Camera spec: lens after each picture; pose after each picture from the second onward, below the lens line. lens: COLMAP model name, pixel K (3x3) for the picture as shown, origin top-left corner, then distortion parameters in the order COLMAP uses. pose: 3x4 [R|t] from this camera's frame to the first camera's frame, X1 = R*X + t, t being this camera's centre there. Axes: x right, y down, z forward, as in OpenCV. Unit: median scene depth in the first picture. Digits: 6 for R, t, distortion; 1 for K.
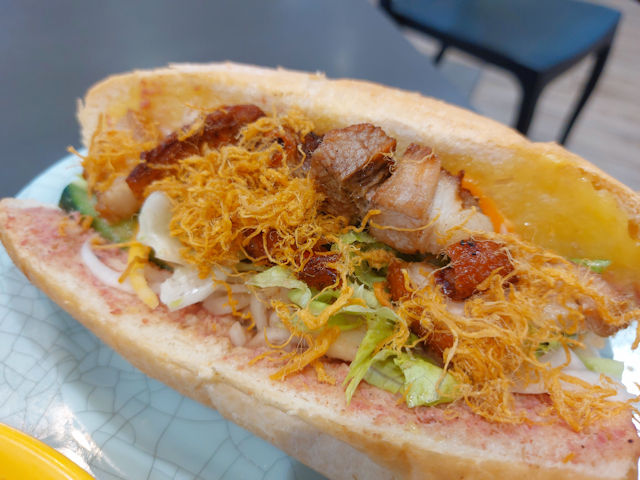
lens RADIAL K [[451.6, 0, 324.6], [0, 451.6, 239.7], [0, 0, 1]] dist [-0.004898, -0.000882]
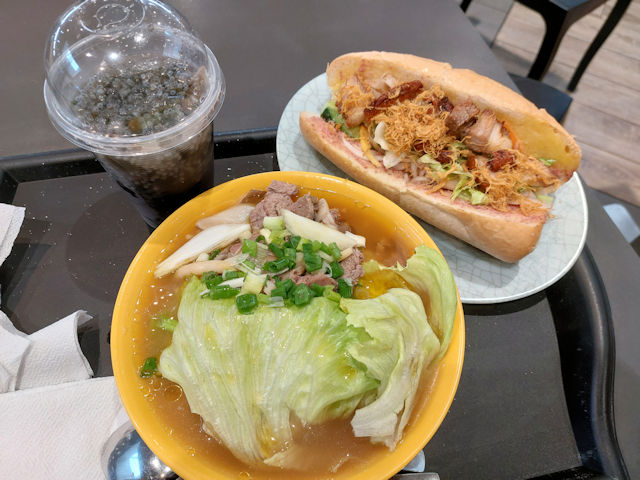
lens RADIAL K [[451.6, 0, 317.3], [0, 451.6, 235.5], [0, 0, 1]] dist [-0.004898, -0.000882]
pose [[0.994778, 0.074210, -0.070071, -0.548378], [-0.047244, 0.943366, 0.328372, -0.346524], [0.090471, -0.323347, 0.941946, -1.800530]]
